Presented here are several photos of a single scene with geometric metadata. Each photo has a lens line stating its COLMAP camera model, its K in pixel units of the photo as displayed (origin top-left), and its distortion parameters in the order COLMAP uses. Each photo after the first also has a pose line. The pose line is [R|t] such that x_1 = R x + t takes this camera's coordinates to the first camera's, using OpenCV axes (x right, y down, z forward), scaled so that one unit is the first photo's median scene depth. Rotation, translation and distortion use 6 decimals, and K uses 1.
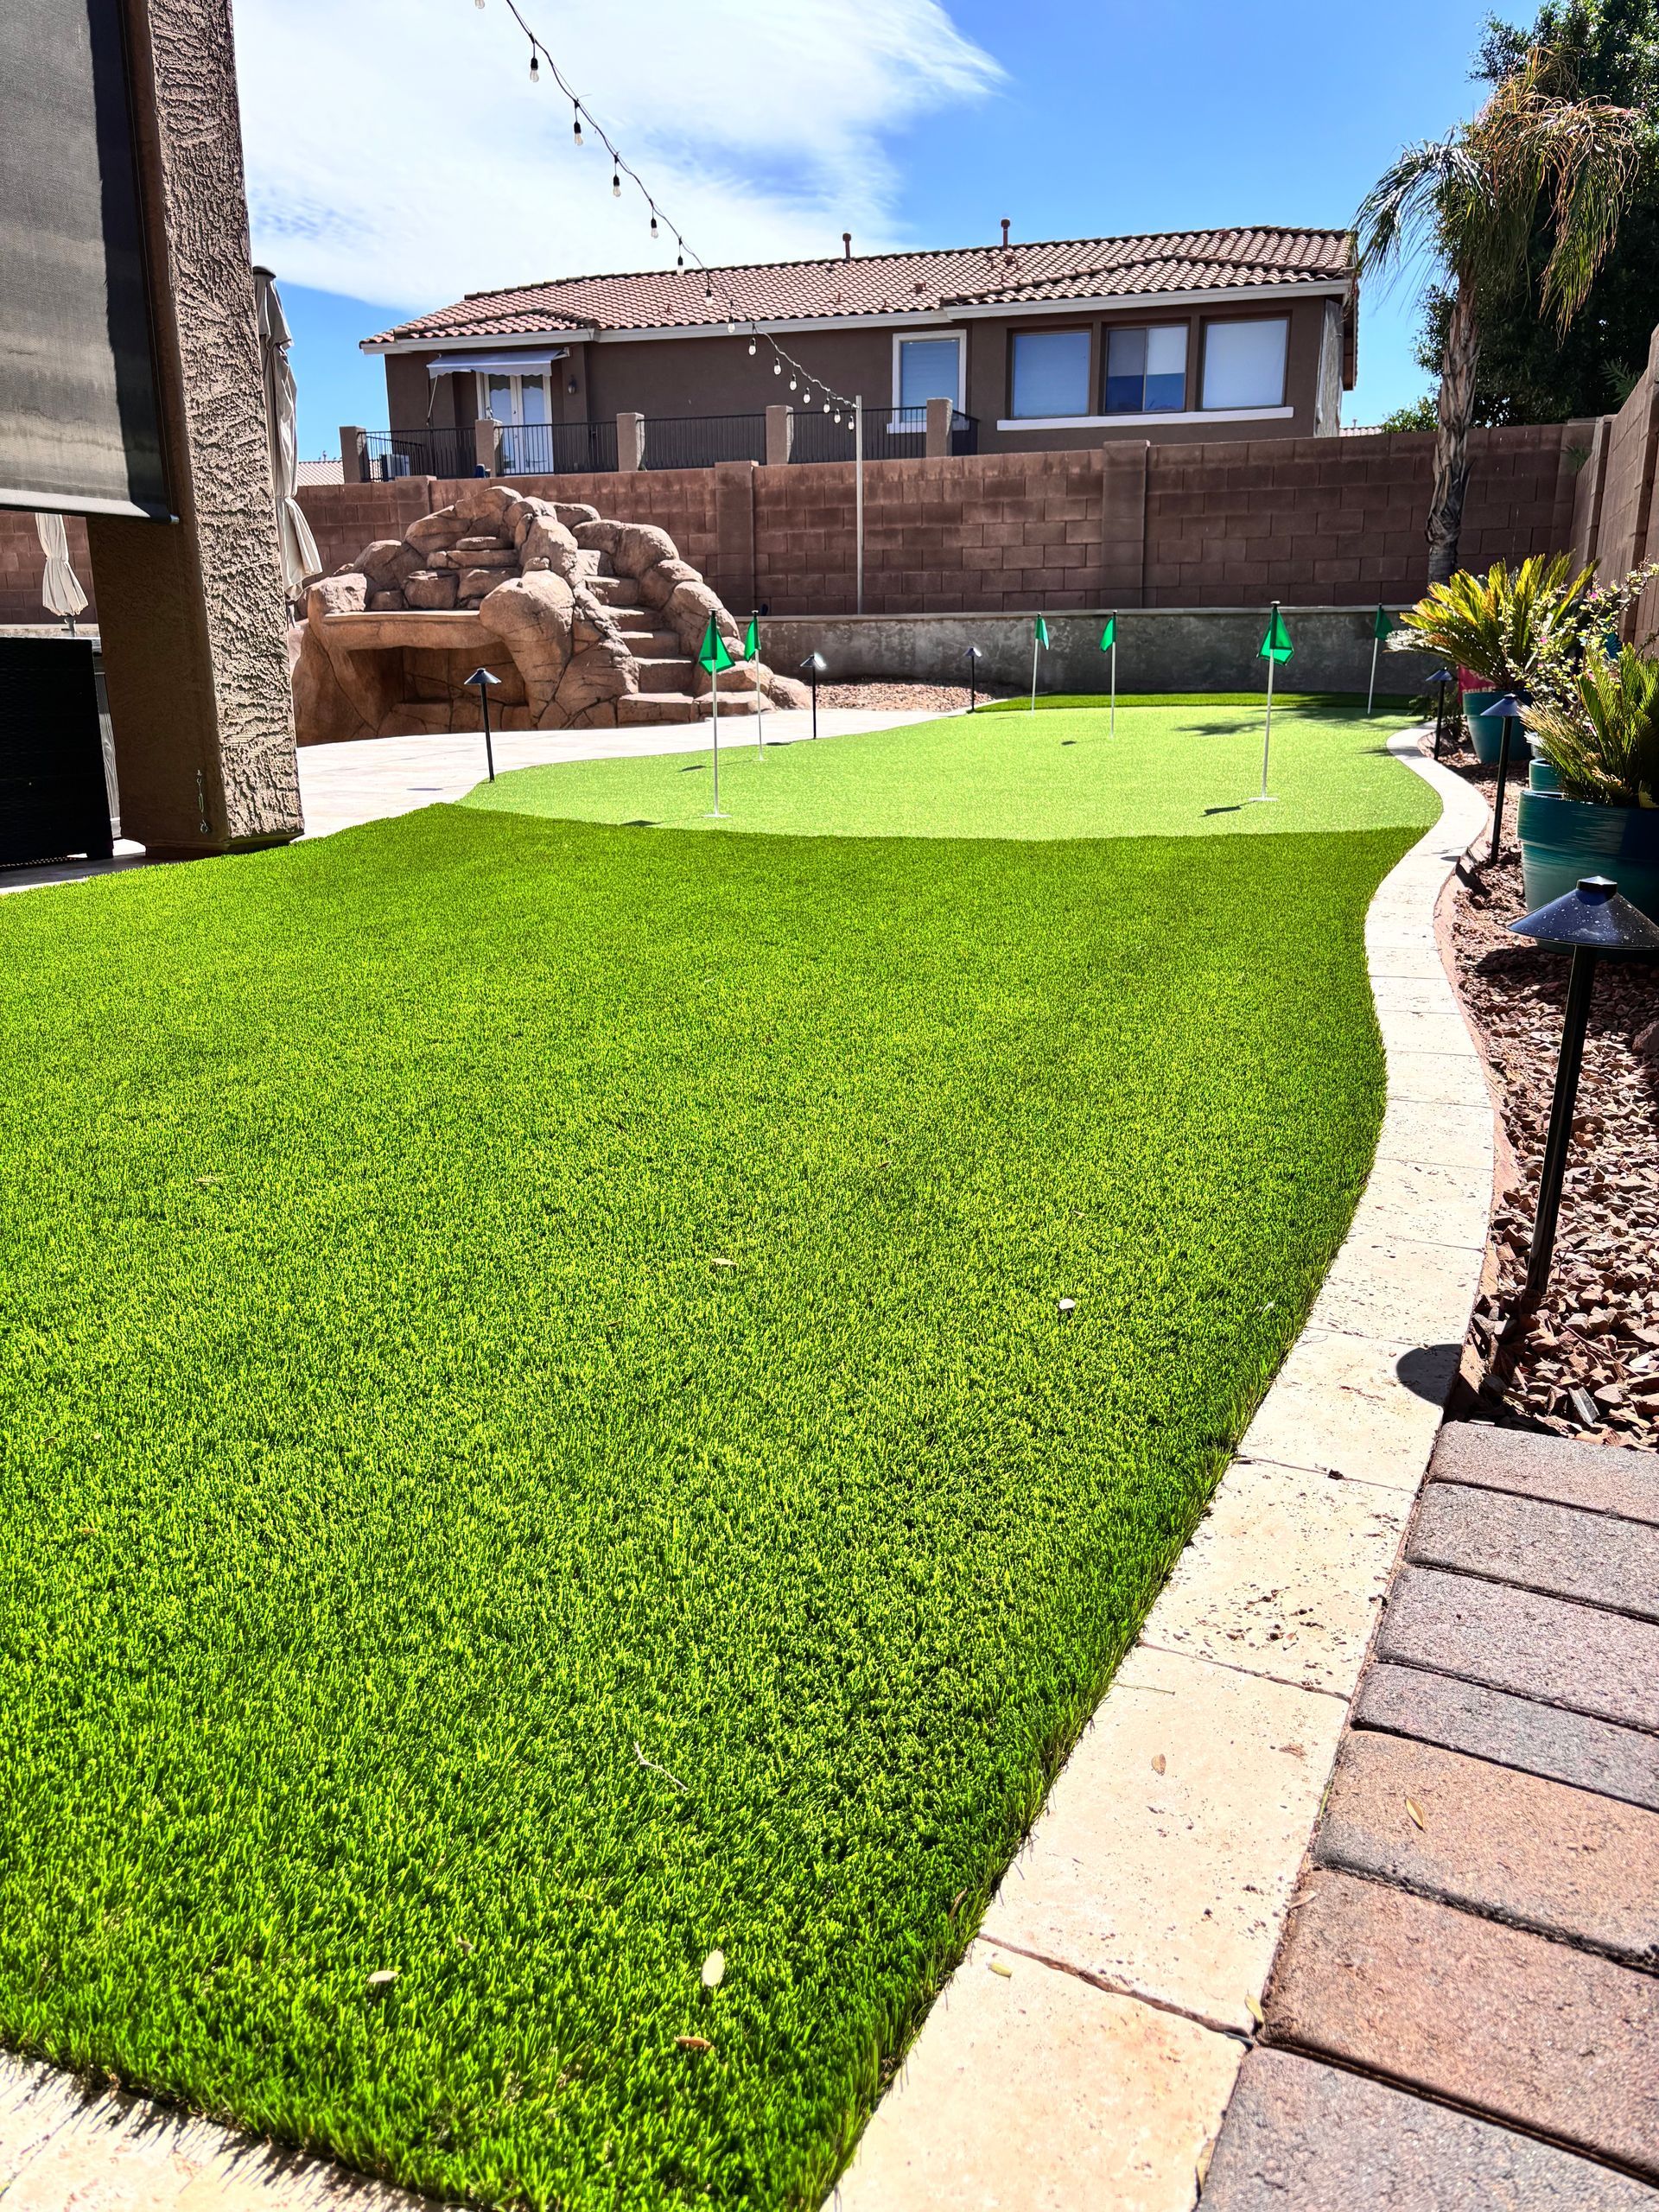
lens RADIAL K [[1677.6, 0, 835.1], [0, 1677.6, 1114.5], [0, 0, 1]] dist [0.035982, -0.041175]
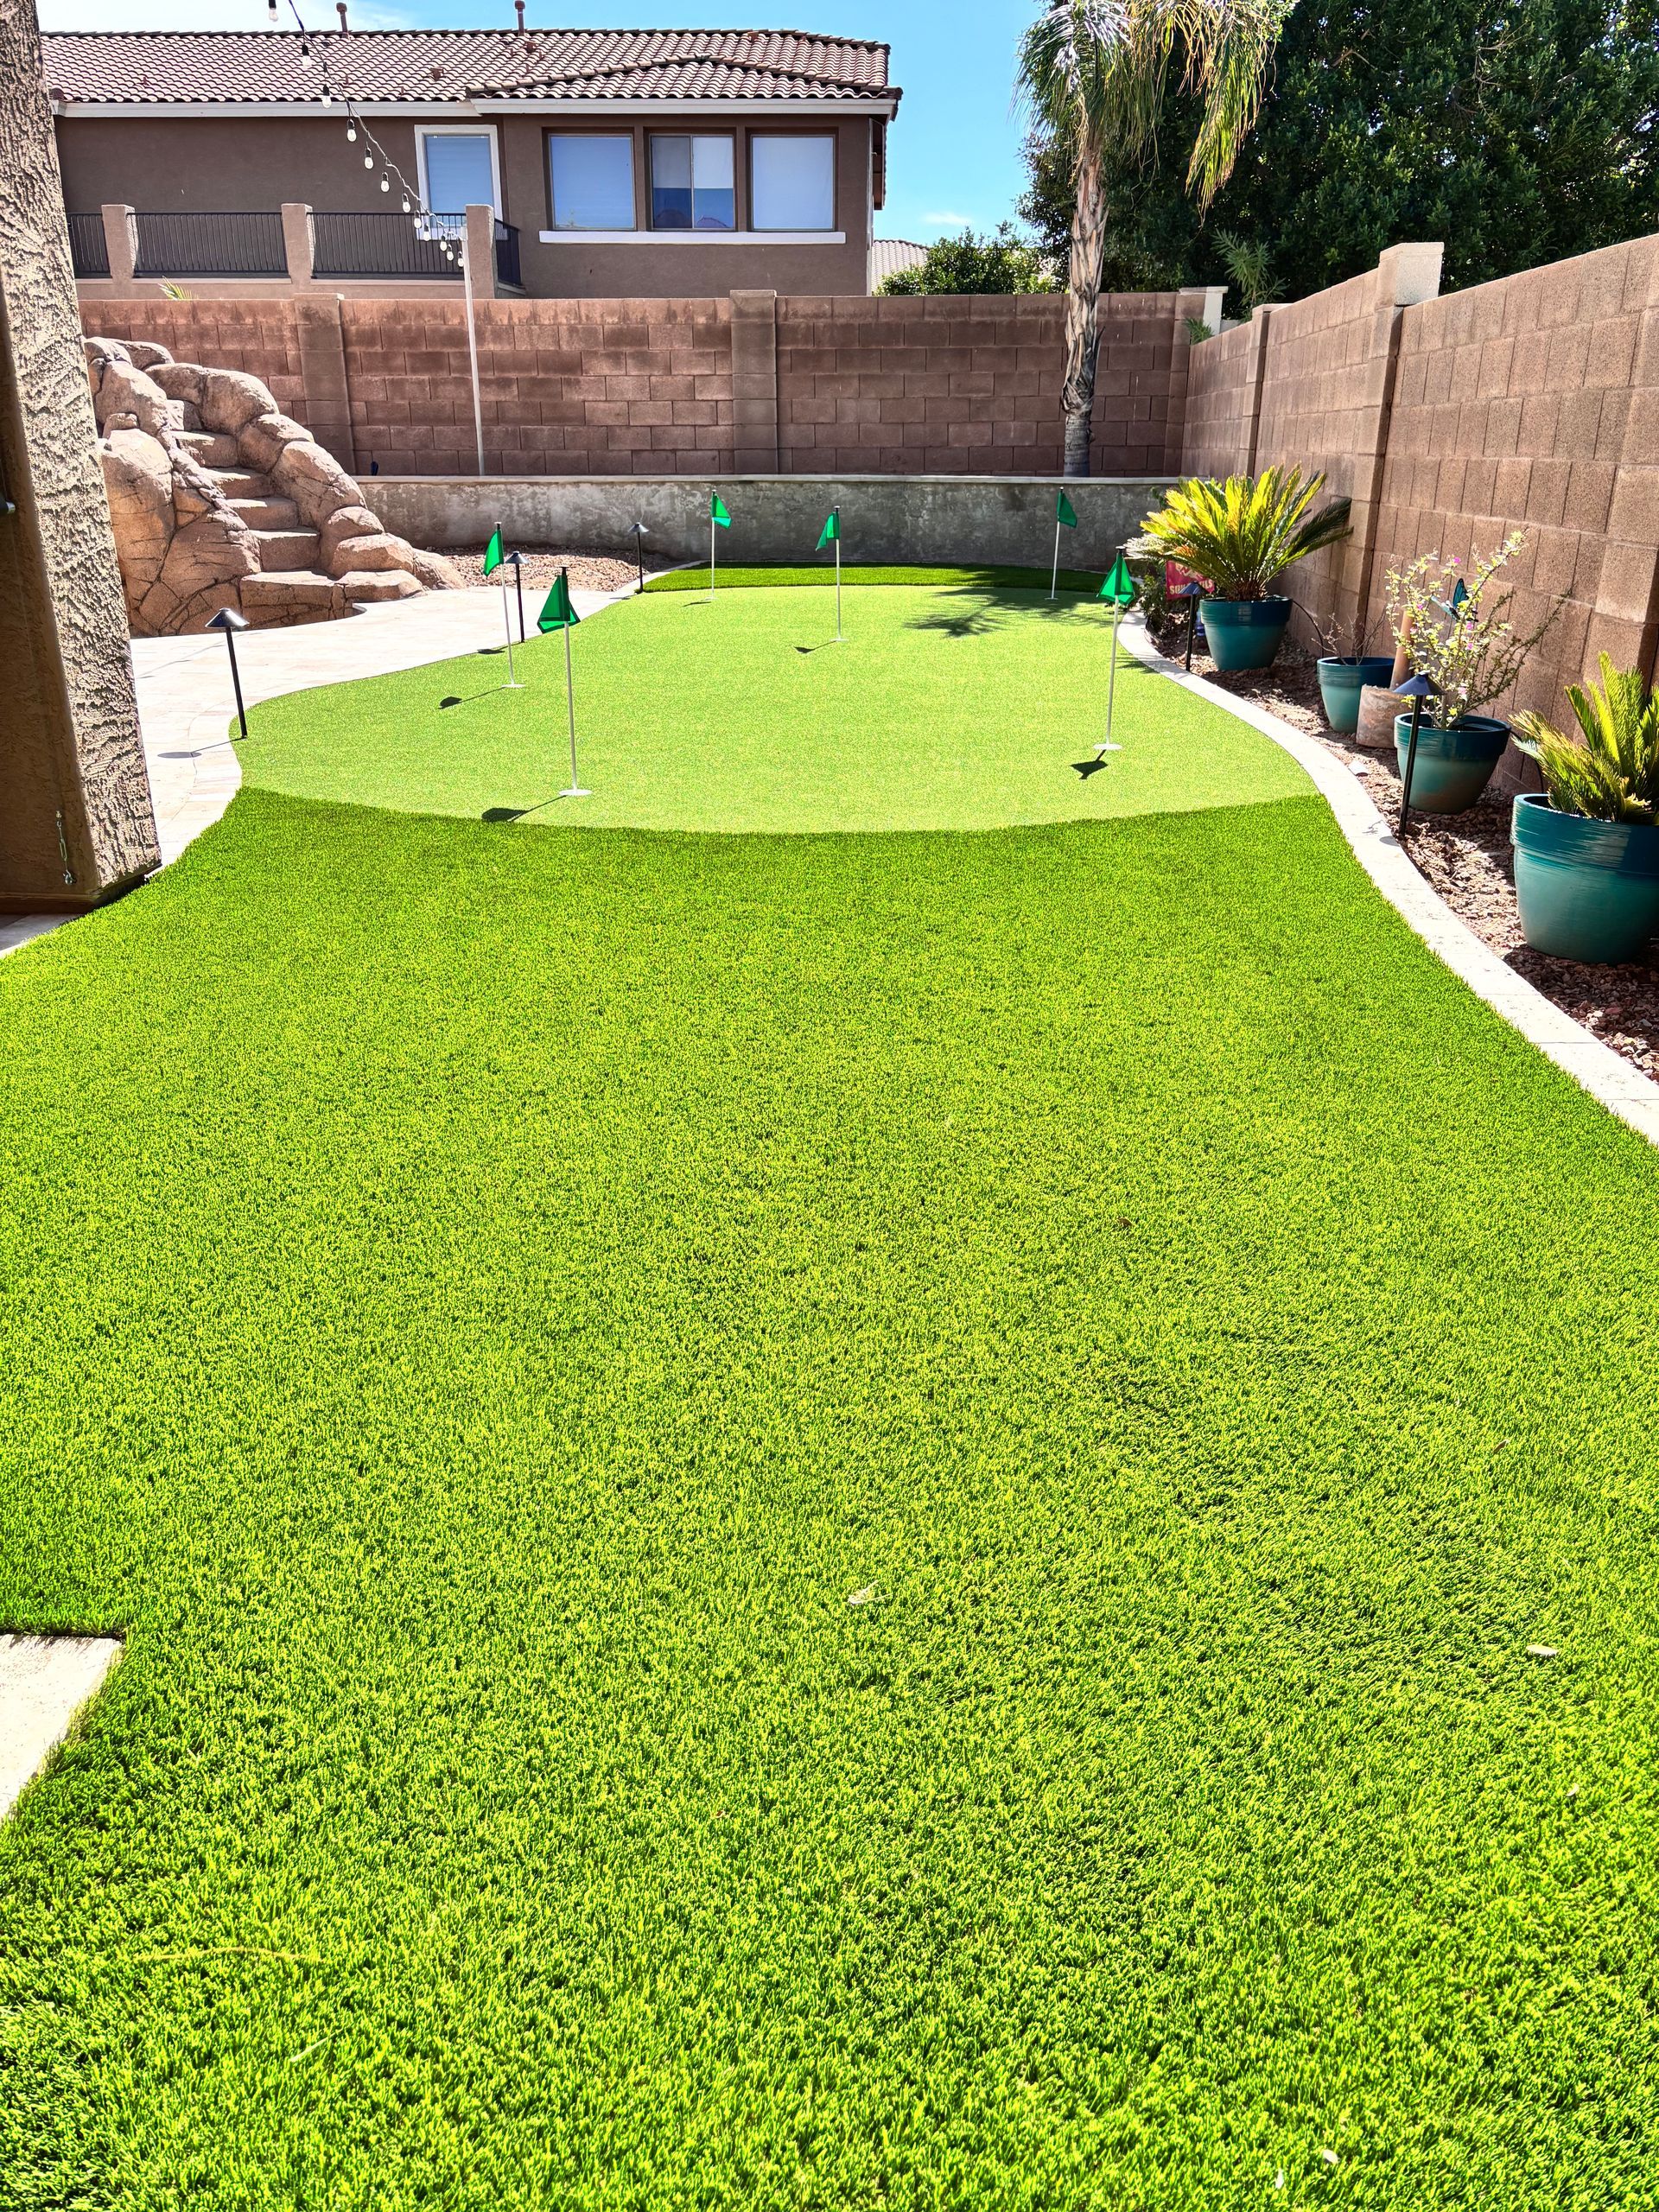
lens RADIAL K [[1677.6, 0, 828.2], [0, 1677.6, 1109.5], [0, 0, 1]] dist [0.035982, -0.041175]
pose [[0.957993, -0.098427, 0.269372, -0.093612], [0.069799, 0.991039, 0.113887, -0.047025], [-0.278168, -0.090301, 0.956278, 0.032873]]
